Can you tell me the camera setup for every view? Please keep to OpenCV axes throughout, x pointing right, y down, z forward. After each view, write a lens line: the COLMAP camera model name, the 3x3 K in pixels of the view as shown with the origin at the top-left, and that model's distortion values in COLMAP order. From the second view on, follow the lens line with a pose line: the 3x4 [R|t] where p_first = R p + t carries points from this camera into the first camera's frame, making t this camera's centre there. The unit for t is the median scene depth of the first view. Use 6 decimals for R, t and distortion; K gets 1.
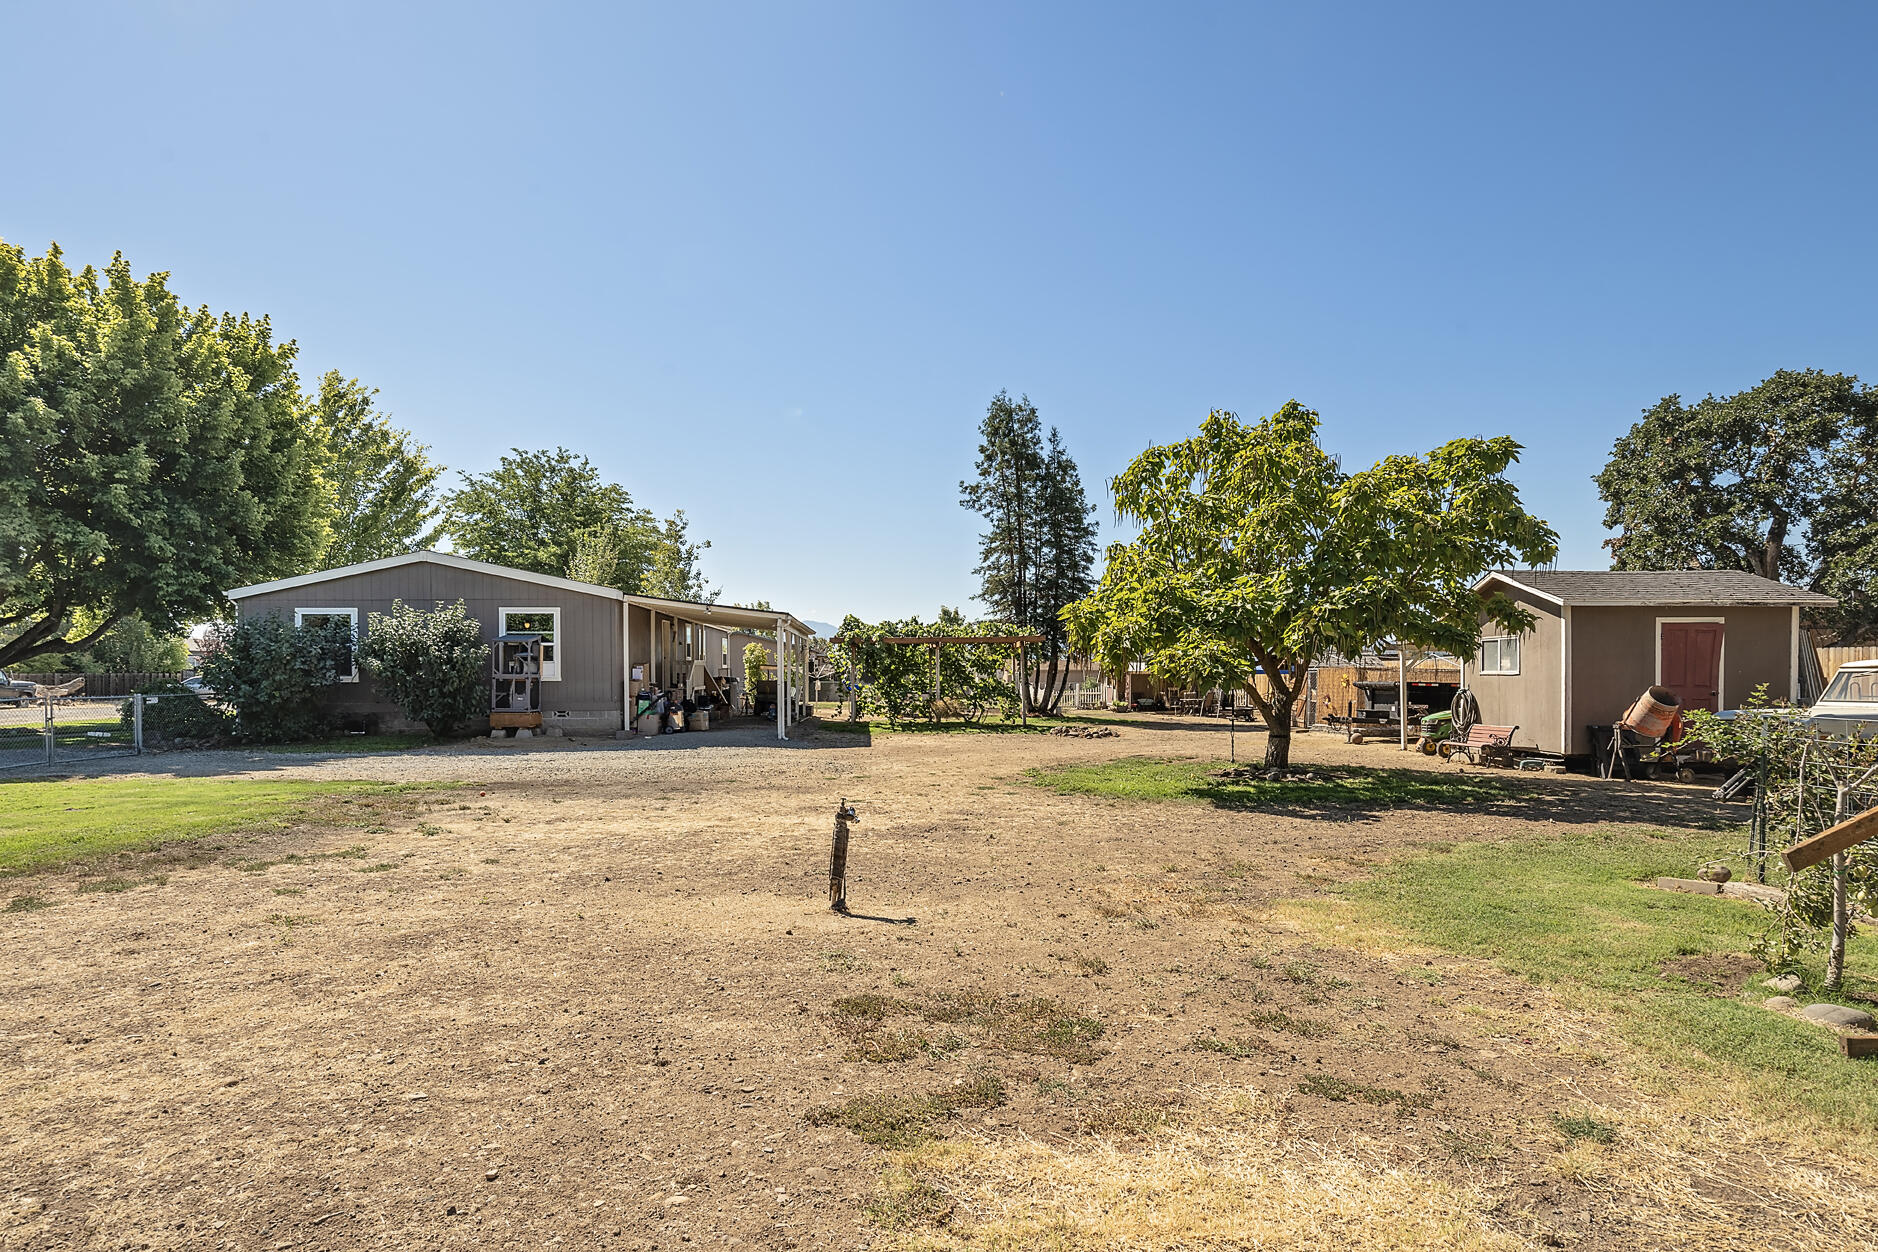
lens RADIAL K [[959.9, 0, 934.5], [0, 959.9, 639.3], [0, 0, 1]] dist [-0.008336, 0.002272]
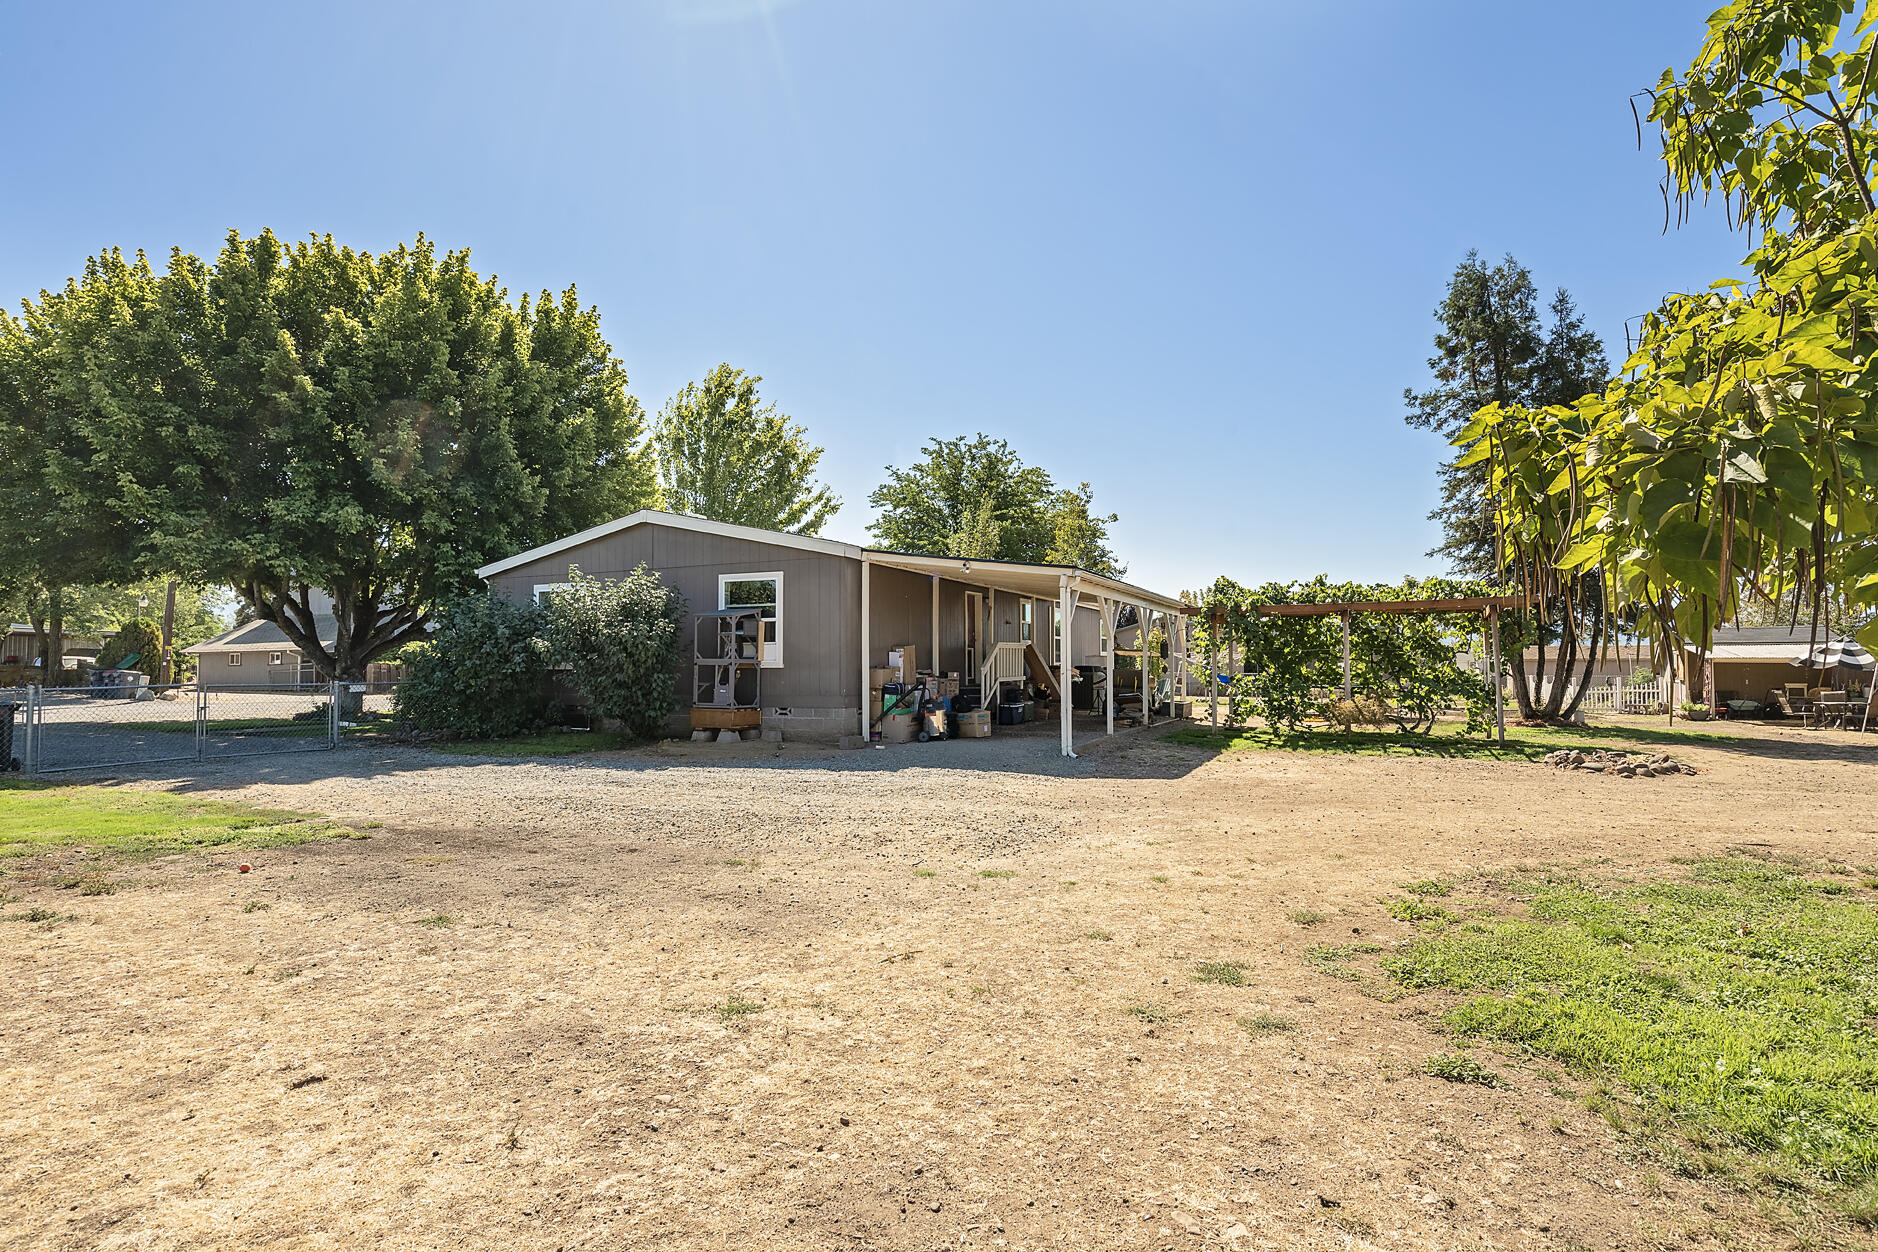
lens RADIAL K [[959.9, 0, 949.5], [0, 959.9, 617.8], [0, 0, 1]] dist [-0.008336, 0.002272]
pose [[0.892225, -0.023184, -0.450996, 0.051533], [0.016646, 0.999691, -0.018458, 0.014355], [0.451285, 0.008962, 0.892335, 0.272408]]
